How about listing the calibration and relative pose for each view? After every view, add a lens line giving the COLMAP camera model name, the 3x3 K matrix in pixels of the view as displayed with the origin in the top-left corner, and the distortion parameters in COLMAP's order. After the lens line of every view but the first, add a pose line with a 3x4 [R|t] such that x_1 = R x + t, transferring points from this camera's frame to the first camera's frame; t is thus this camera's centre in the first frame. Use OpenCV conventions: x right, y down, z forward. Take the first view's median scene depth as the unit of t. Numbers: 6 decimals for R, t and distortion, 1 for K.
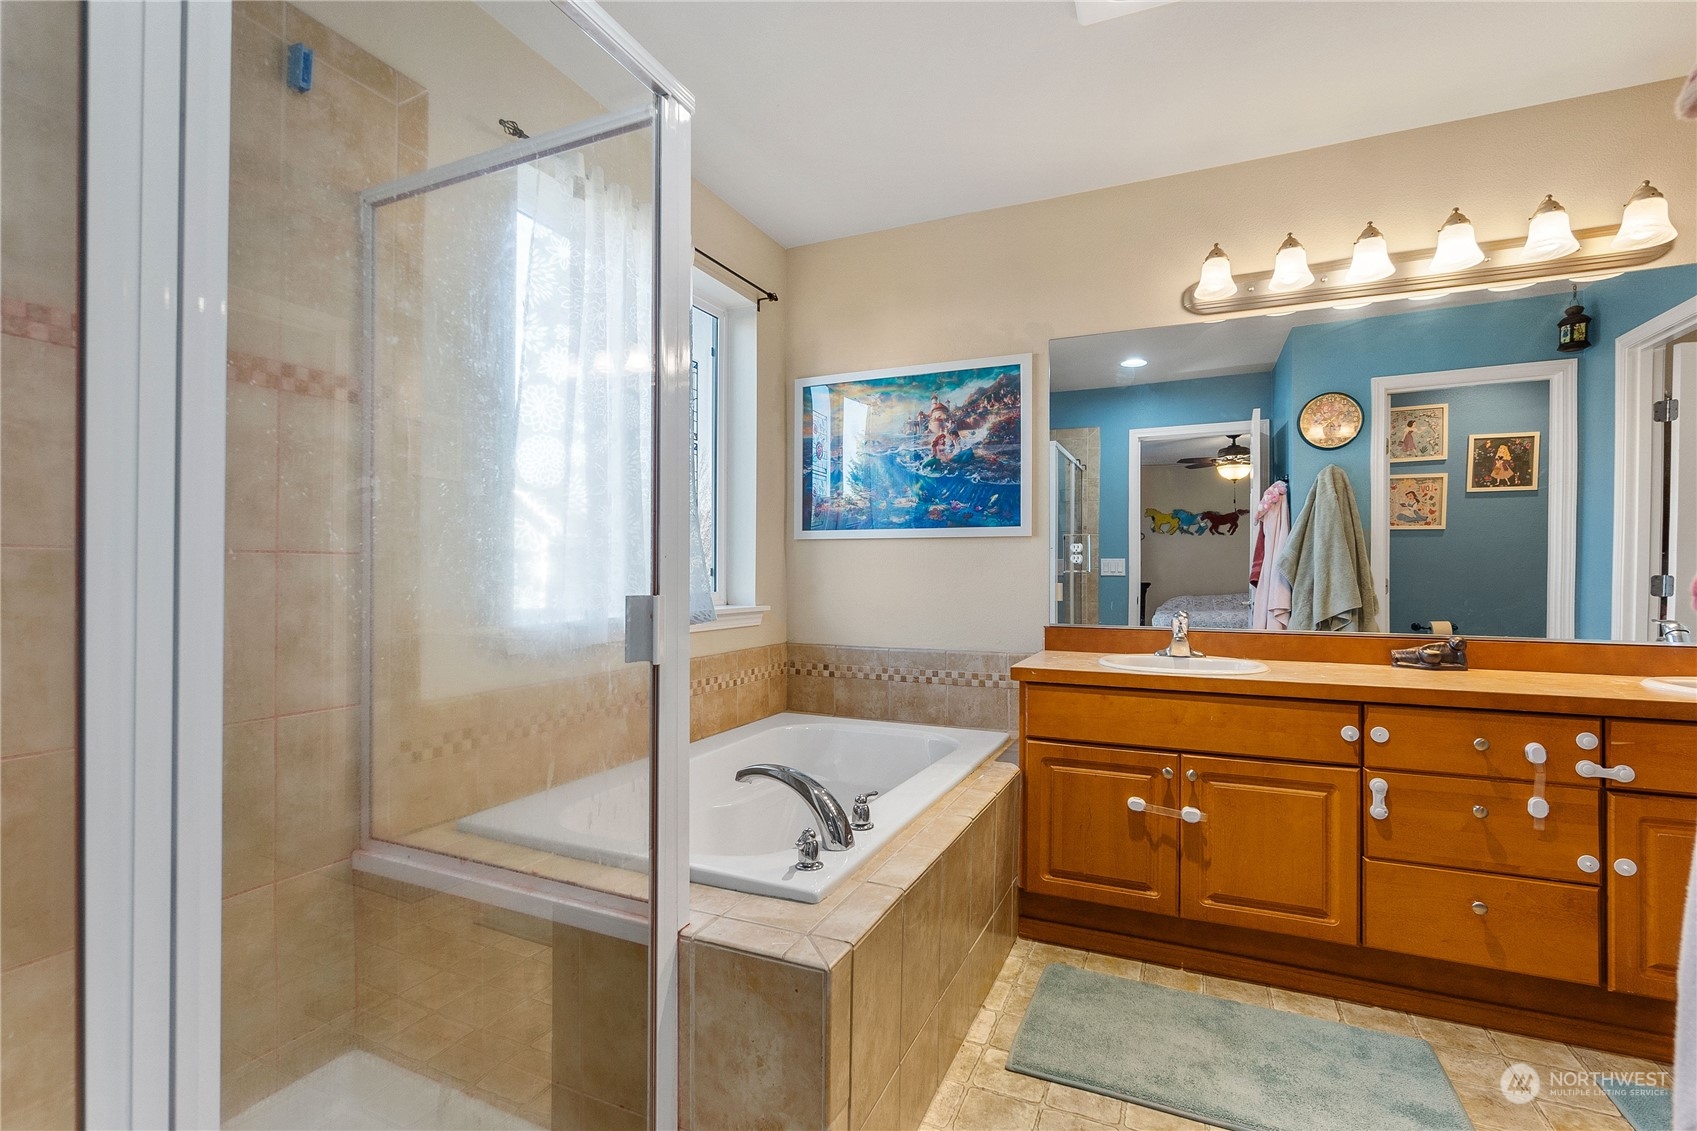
lens RADIAL K [[782.4, 0, 818.9], [0, 782.4, 574.6], [0, 0, 1]] dist [-0.012539, 0.000283]
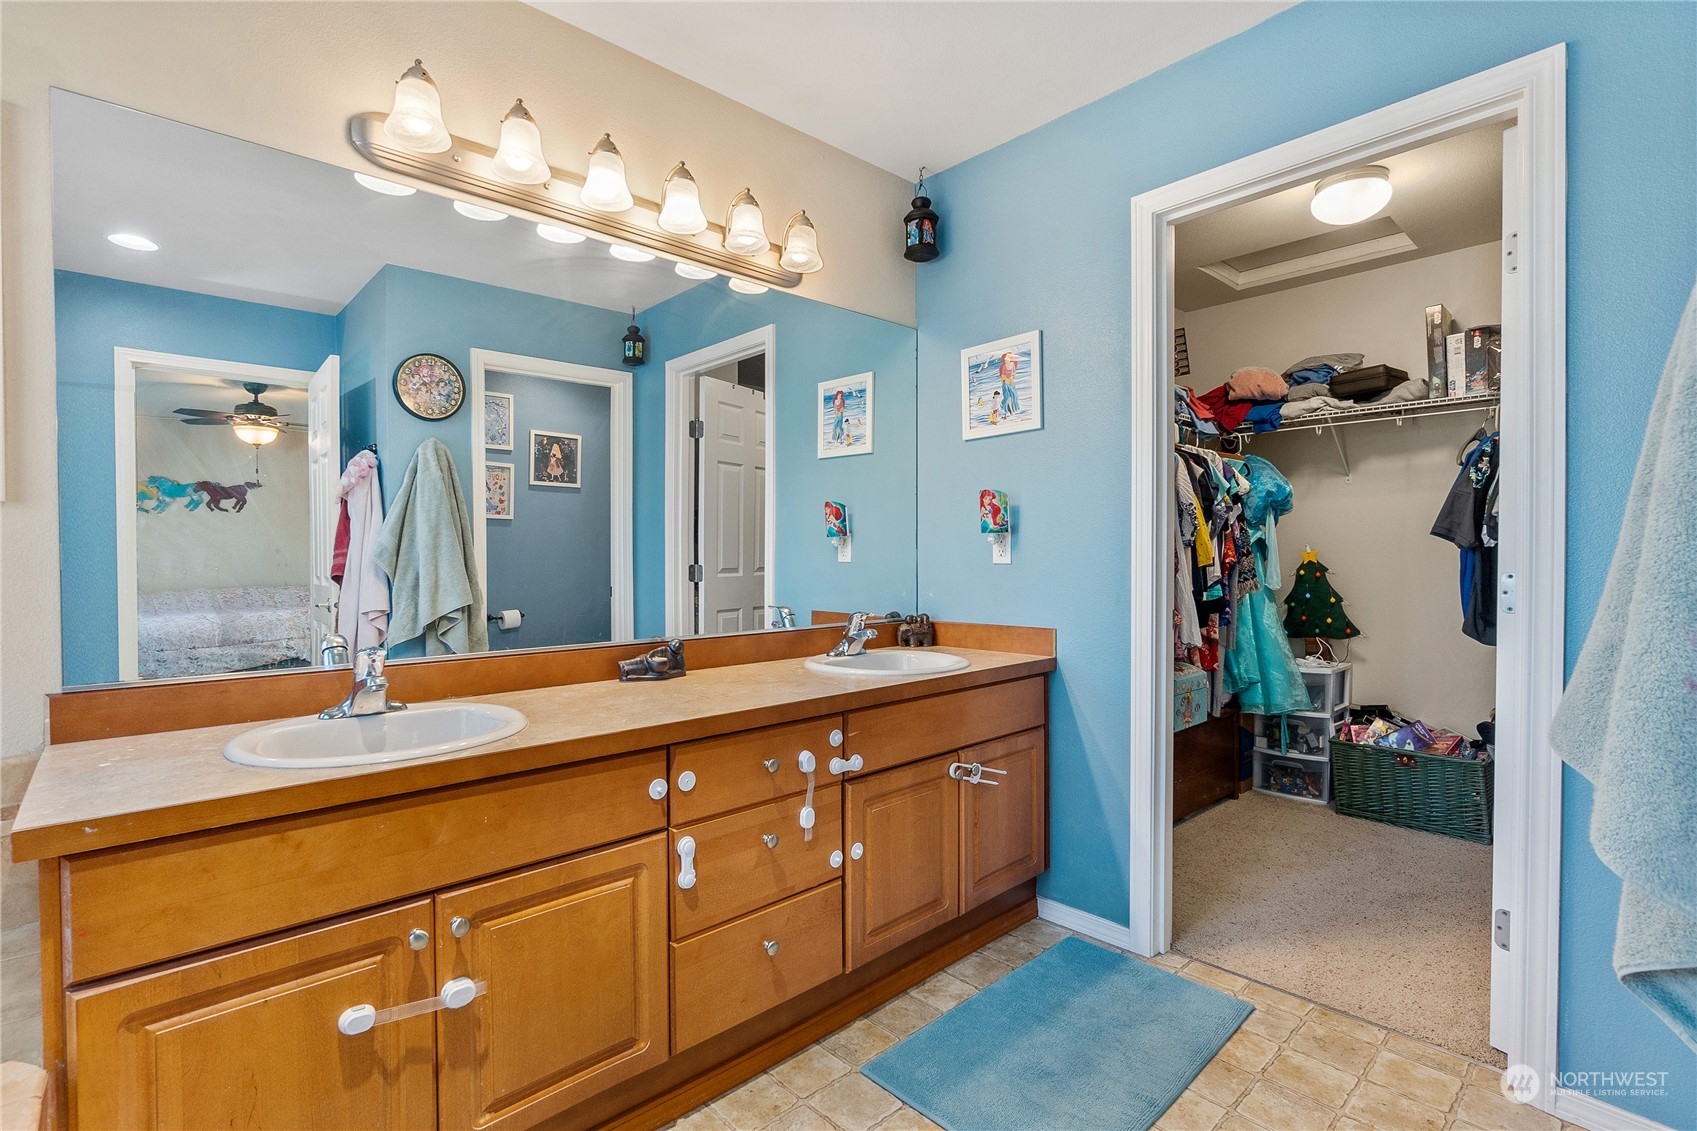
lens RADIAL K [[782.4, 0, 843.4], [0, 782.4, 570.9], [0, 0, 1]] dist [-0.012539, 0.000283]
pose [[0.368400, -0.019089, 0.929471, 0.044013], [0.005540, 0.999816, 0.018338, -0.015870], [-0.929651, -0.001607, 0.368438, 0.469943]]
